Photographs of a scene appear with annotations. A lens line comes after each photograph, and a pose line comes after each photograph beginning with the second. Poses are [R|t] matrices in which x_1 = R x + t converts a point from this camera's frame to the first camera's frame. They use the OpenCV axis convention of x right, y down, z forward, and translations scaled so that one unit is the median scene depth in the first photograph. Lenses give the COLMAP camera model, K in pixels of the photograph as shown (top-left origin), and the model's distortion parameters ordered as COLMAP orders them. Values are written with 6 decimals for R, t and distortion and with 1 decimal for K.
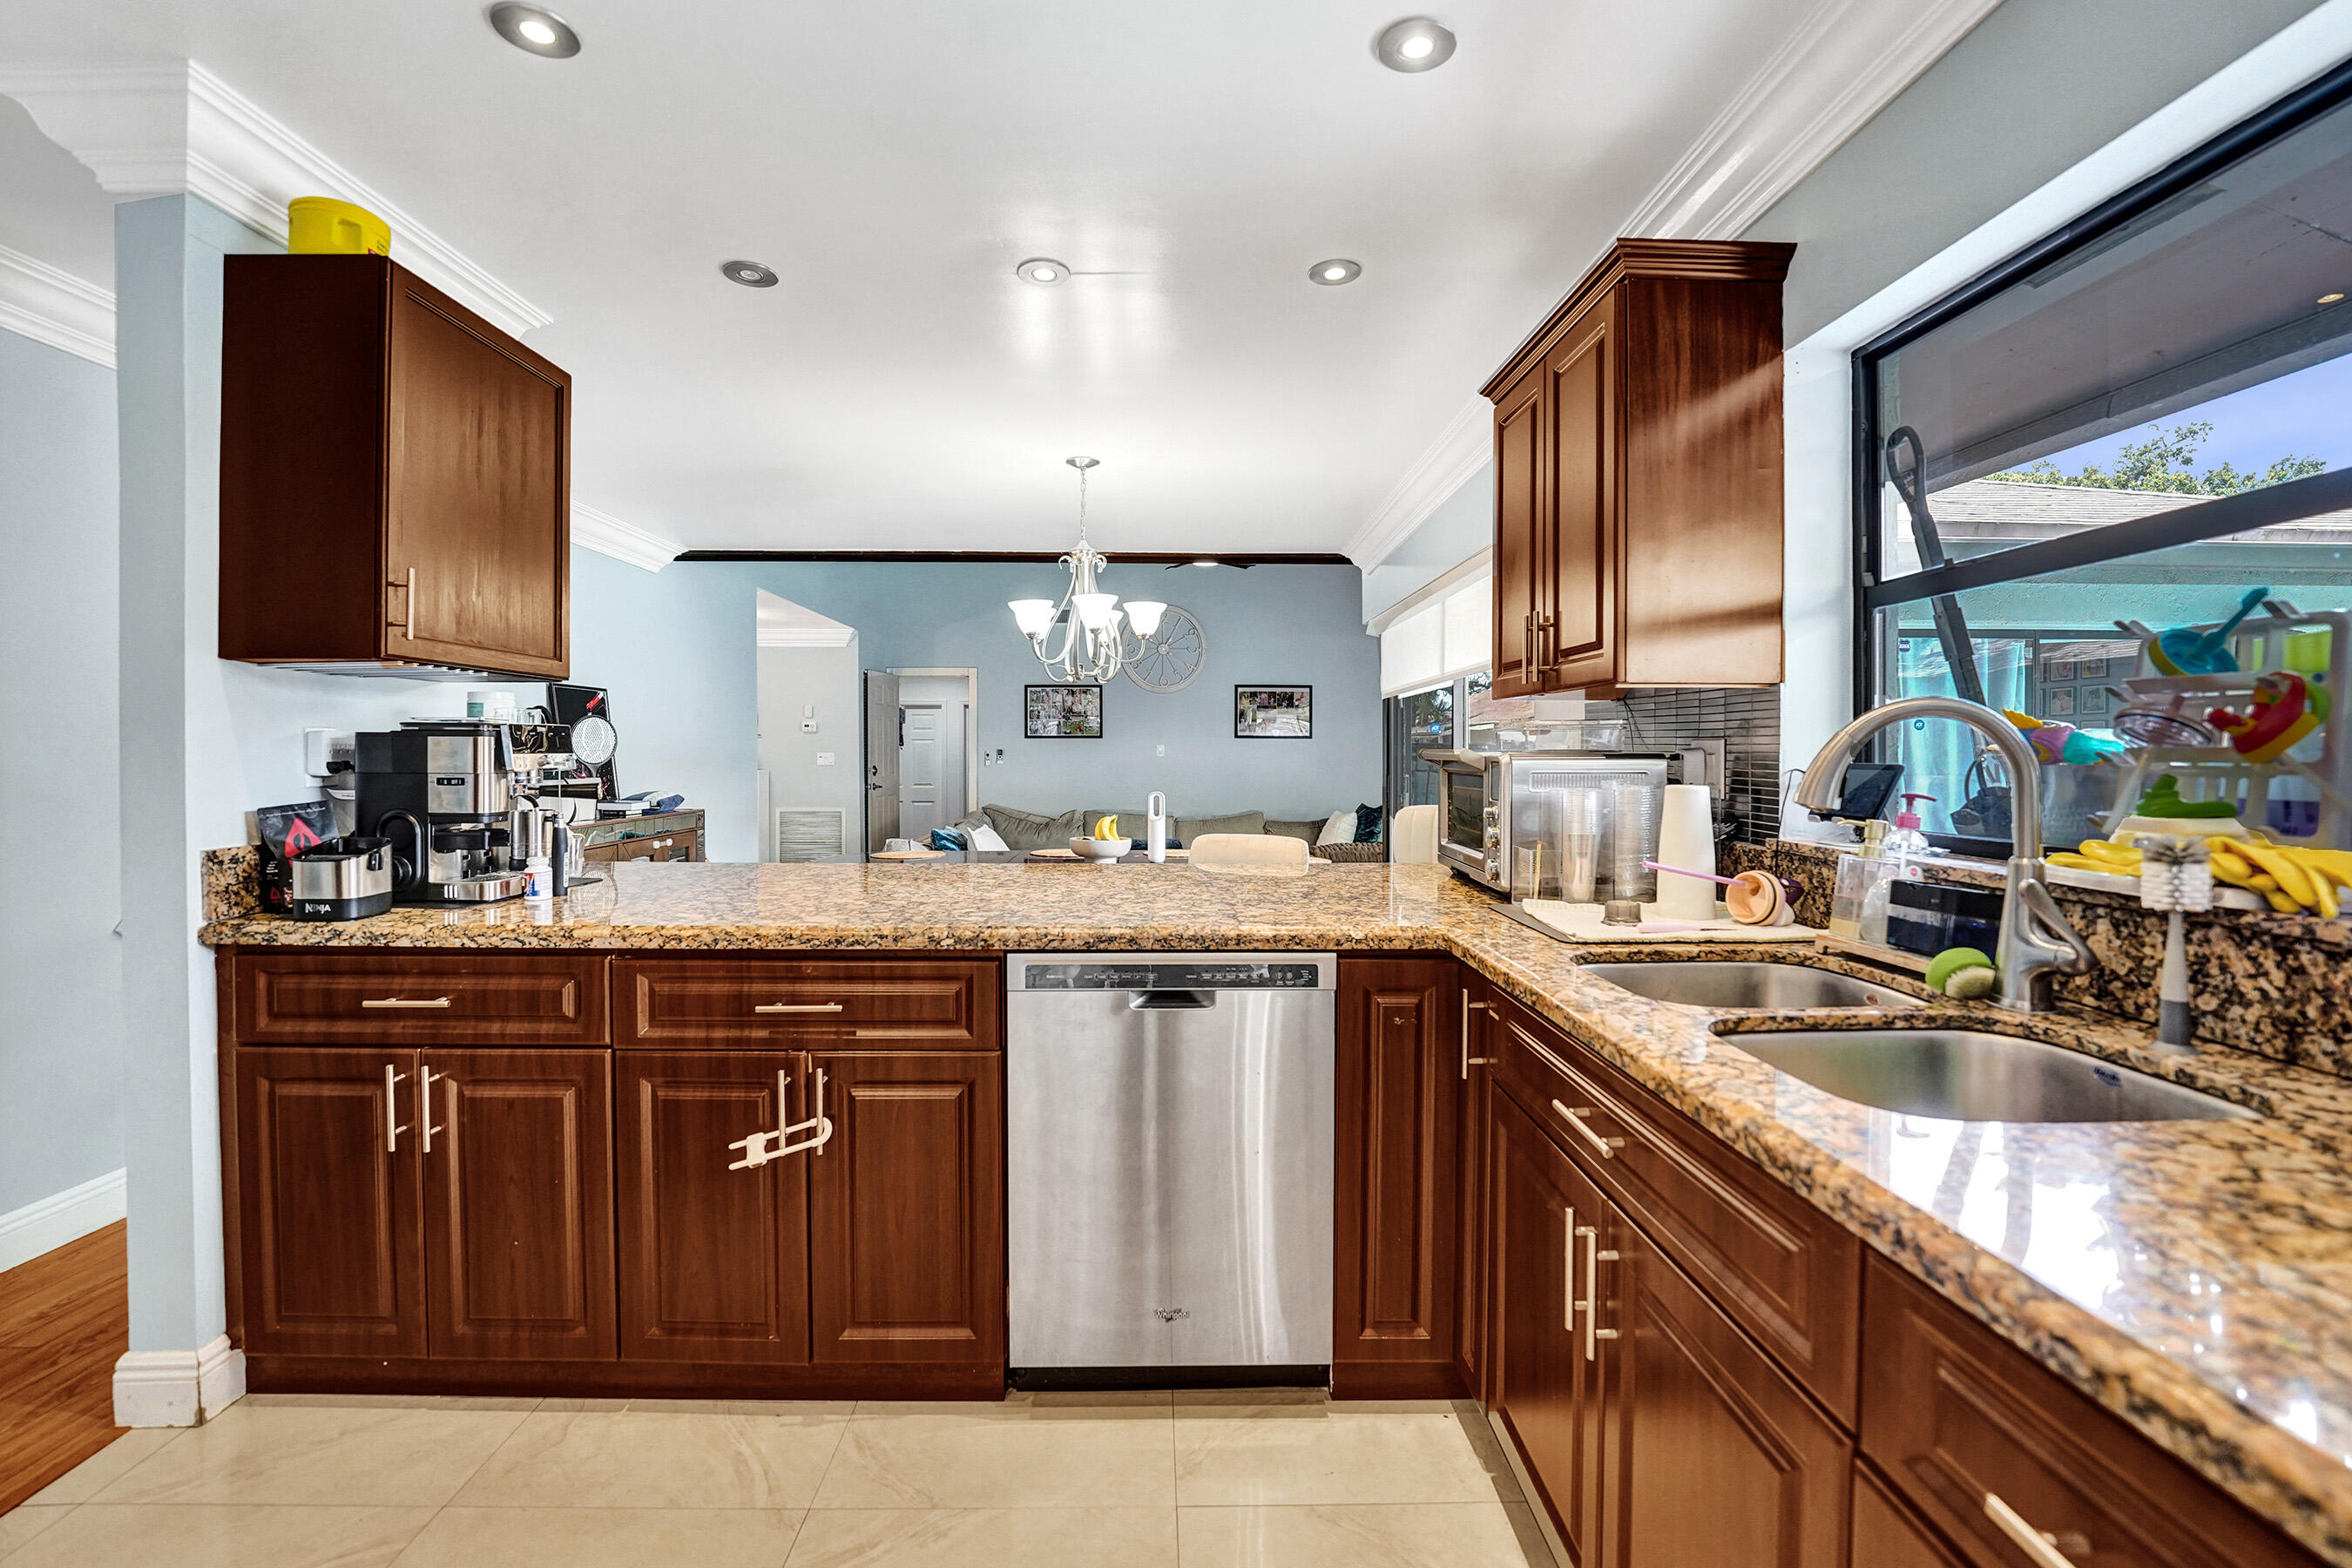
lens RADIAL K [[1023.7, 0, 1171.8], [0, 1023.7, 765.1], [0, 0, 1]] dist [-0.029004, 0.003140]
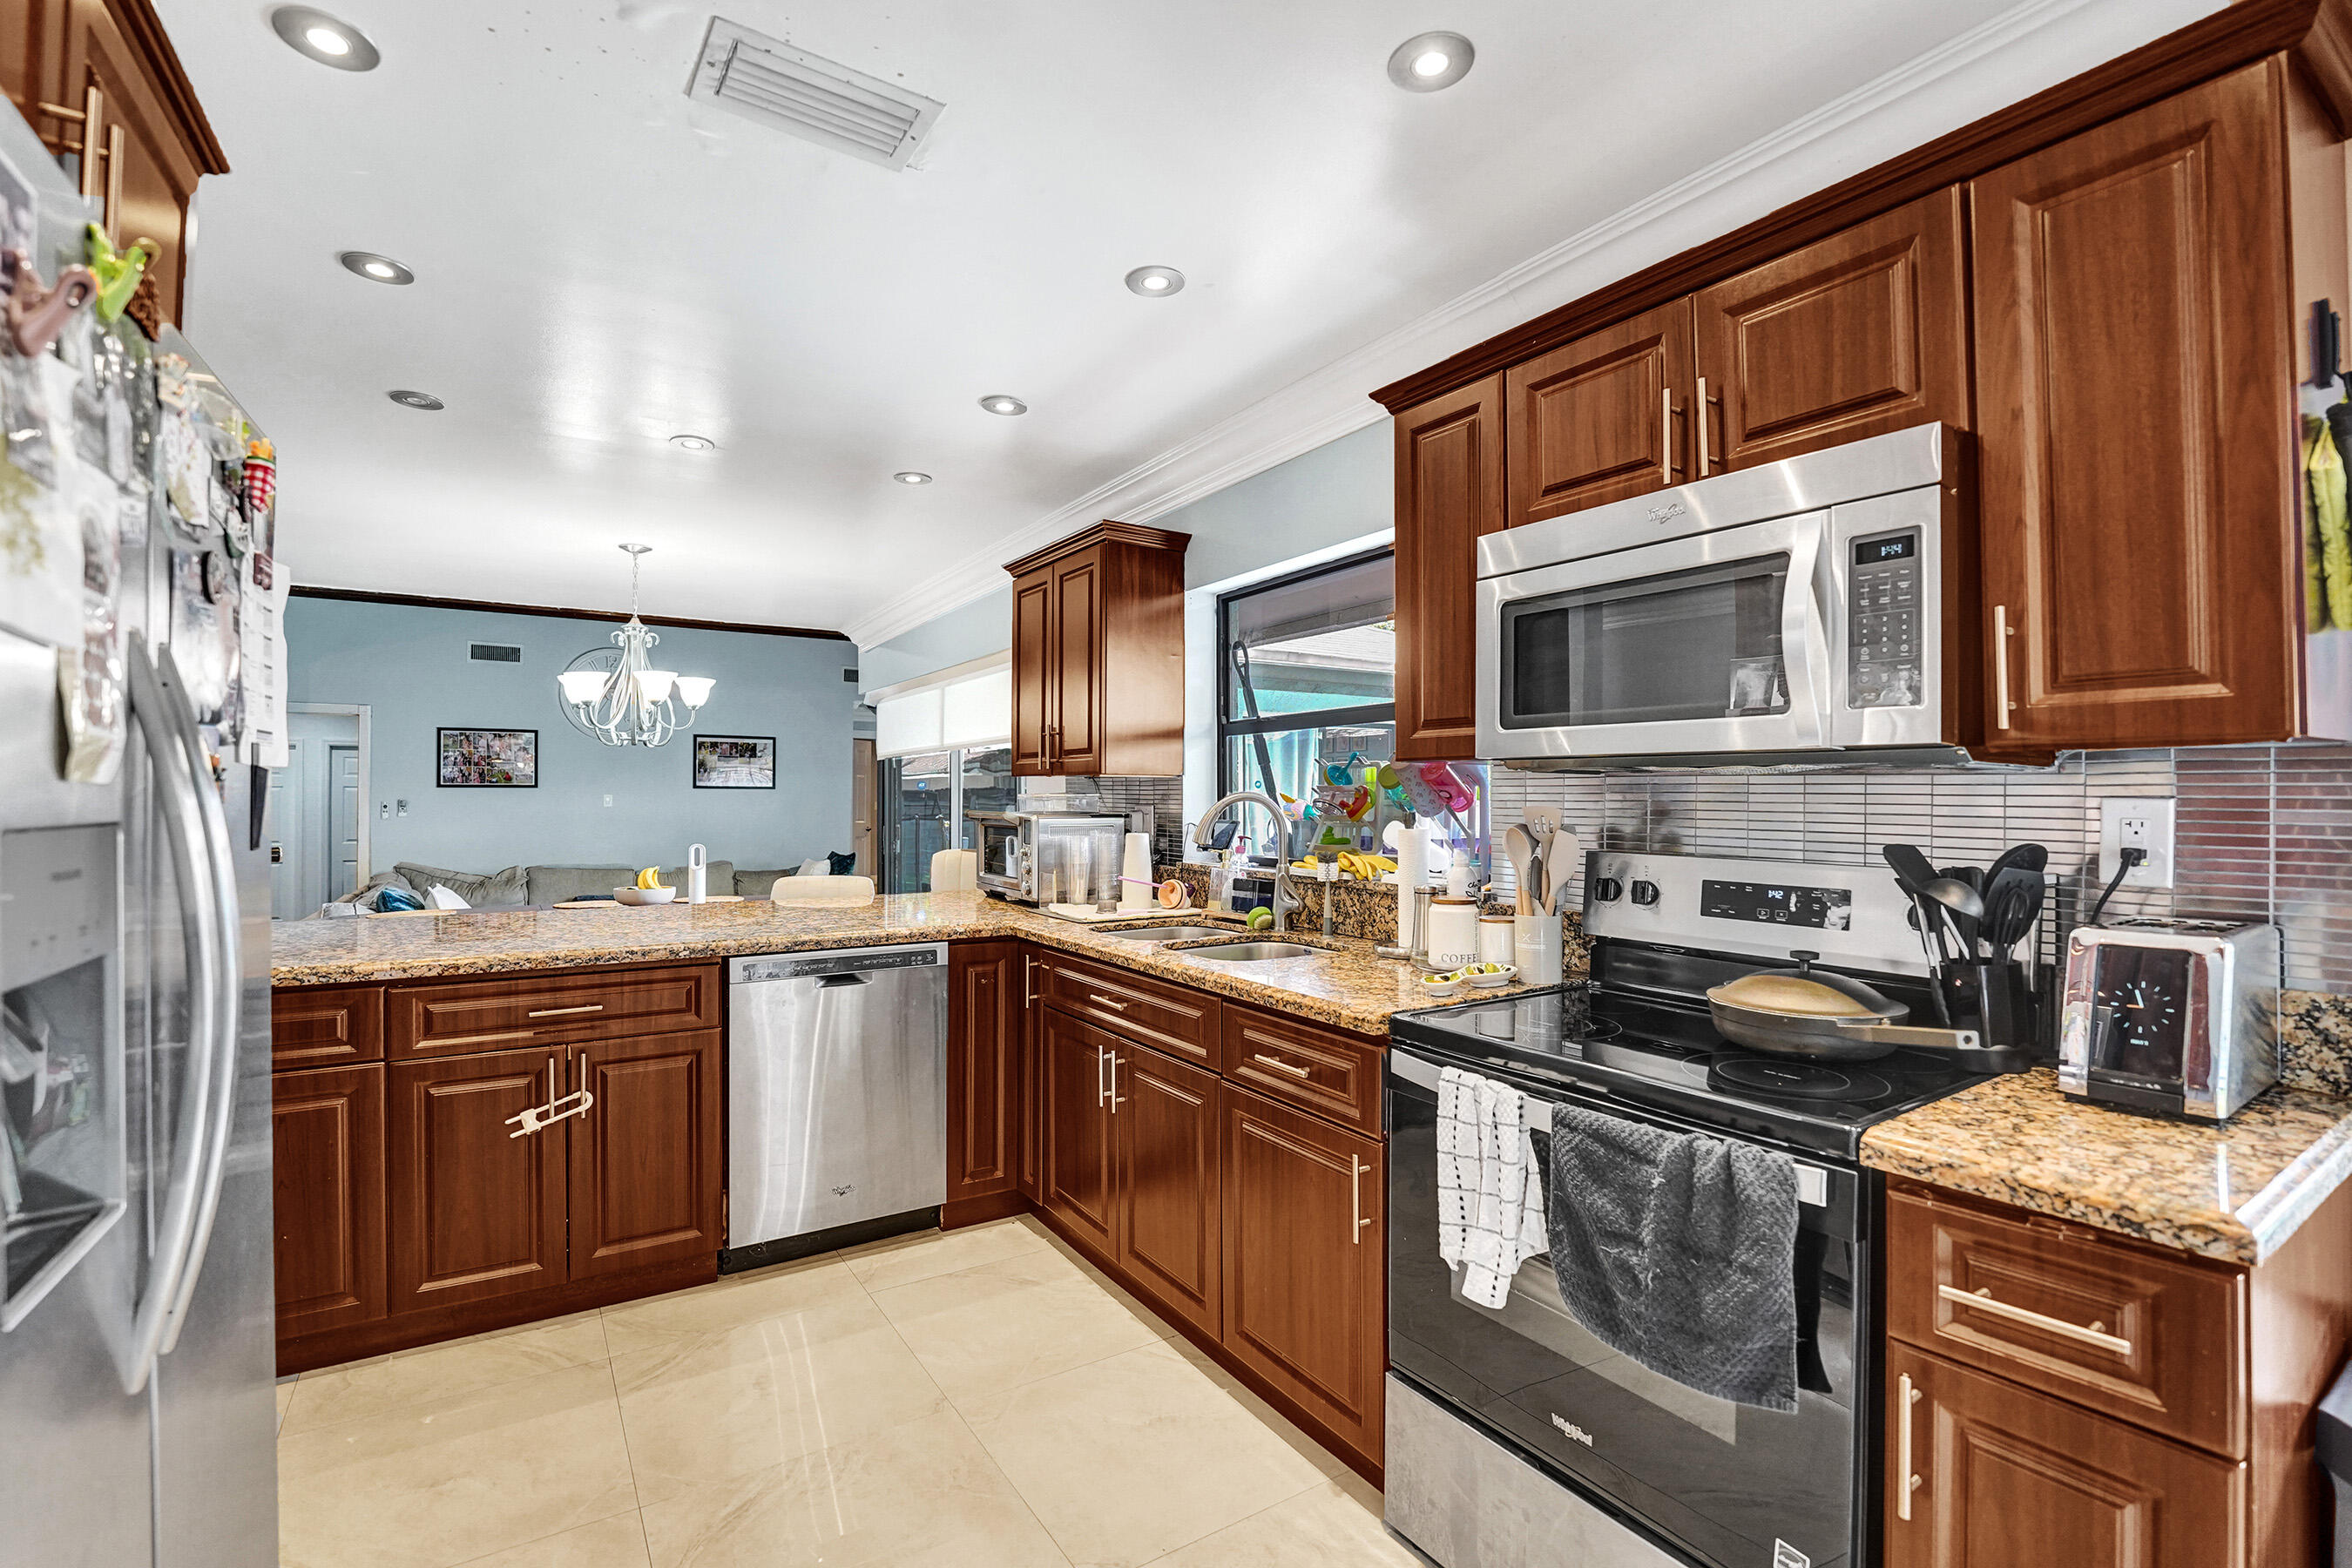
lens RADIAL K [[1023.7, 0, 1198.0], [0, 1023.7, 790.1], [0, 0, 1]] dist [-0.029004, 0.003140]
pose [[0.840618, 0.004384, 0.541611, -0.380465], [0.006394, 0.999817, -0.018018, -0.023196], [-0.541591, 0.018609, 0.840436, -0.570070]]
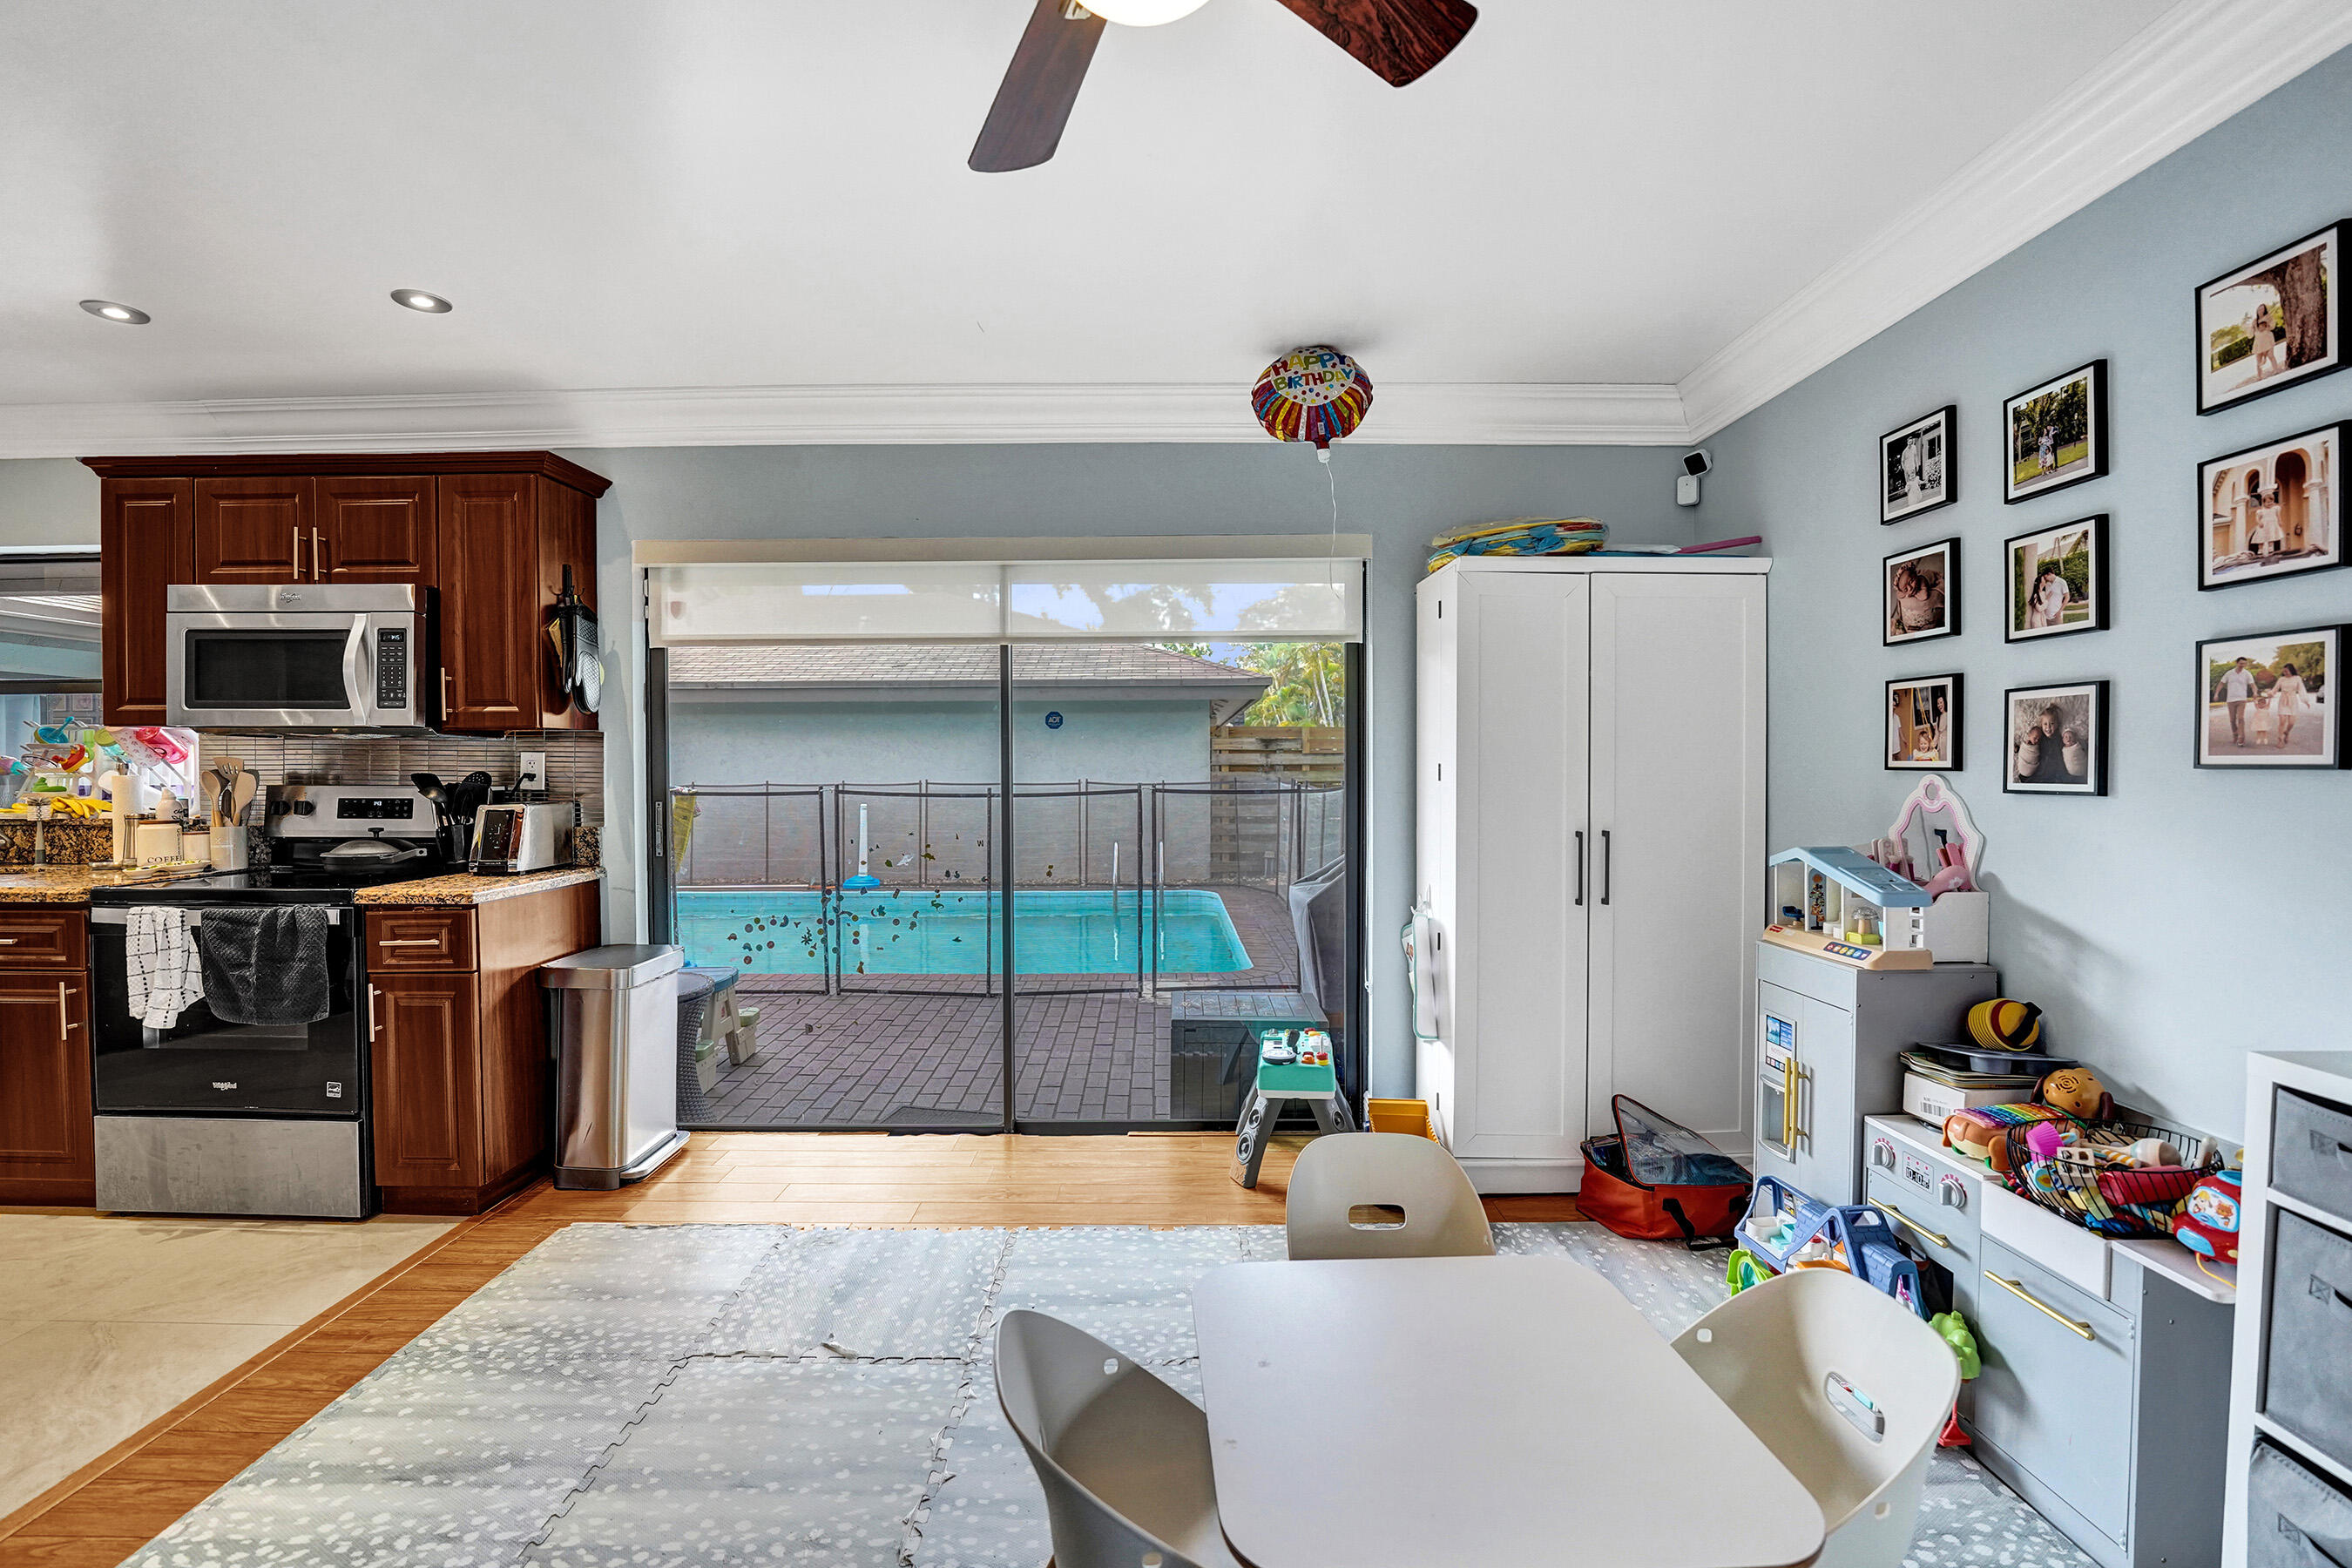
lens RADIAL K [[1023.7, 0, 1189.0], [0, 1023.7, 780.3], [0, 0, 1]] dist [-0.029004, 0.003140]
pose [[0.027193, -0.014465, 0.999526, -1.123599], [0.015562, 0.999780, 0.014045, 0.017995], [-0.999509, 0.015173, 0.027412, -1.519206]]
